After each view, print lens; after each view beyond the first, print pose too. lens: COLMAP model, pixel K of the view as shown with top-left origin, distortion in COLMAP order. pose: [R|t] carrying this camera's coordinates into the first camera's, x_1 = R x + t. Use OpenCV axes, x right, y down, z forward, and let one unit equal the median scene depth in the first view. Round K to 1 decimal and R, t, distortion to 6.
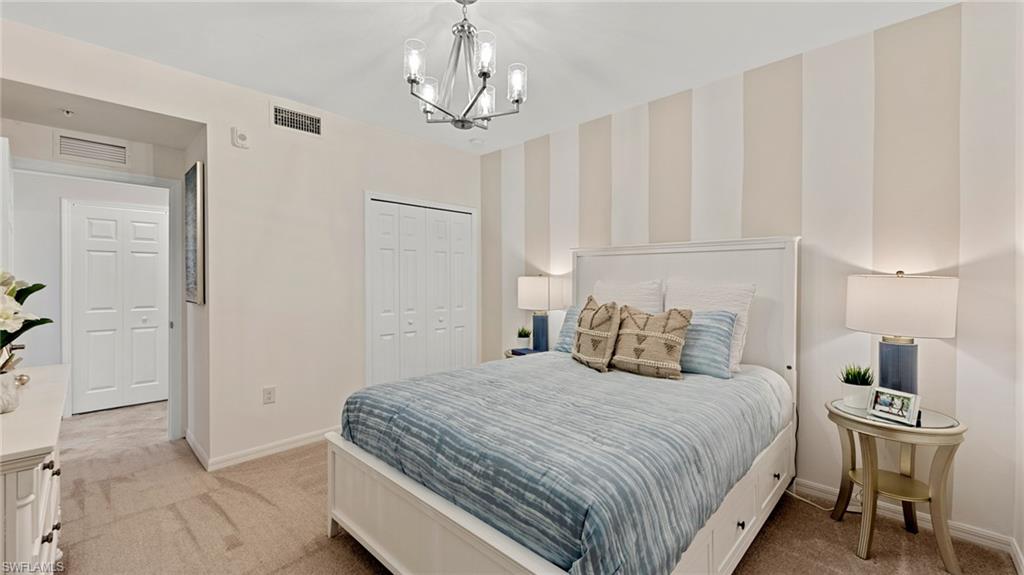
lens RADIAL K [[414.8, 0, 509.2], [0, 414.8, 282.6], [0, 0, 1]] dist [0.000535, 0.000111]
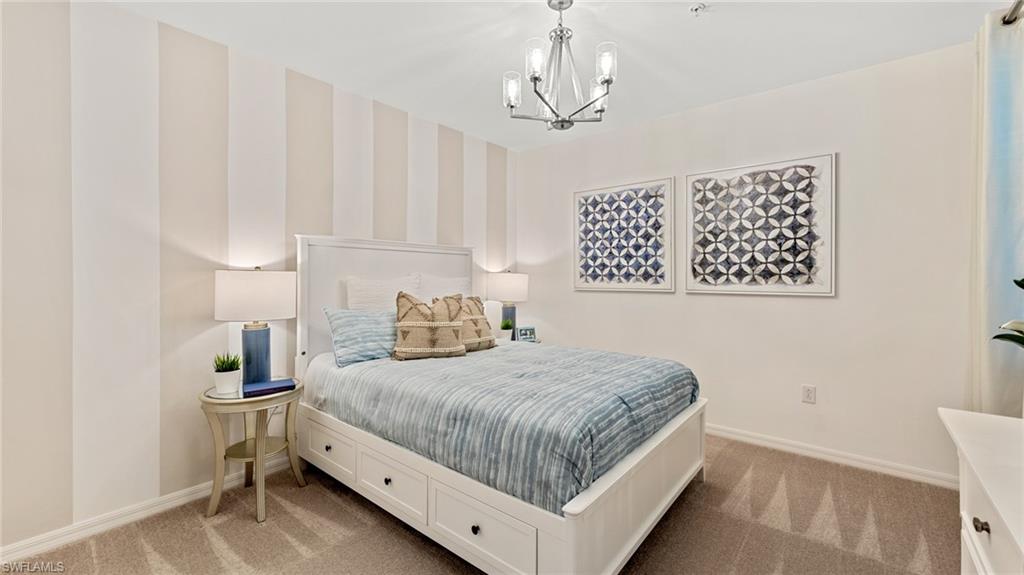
lens RADIAL K [[424.2, 0, 512.0], [0, 424.2, 287.5], [0, 0, 1]] dist [0.010887, 0.000133]
pose [[-0.092926, -0.029417, 0.995238, -0.659922], [0.008261, 0.999506, 0.030314, -0.005167], [-0.995639, 0.011038, -0.092637, 0.697749]]
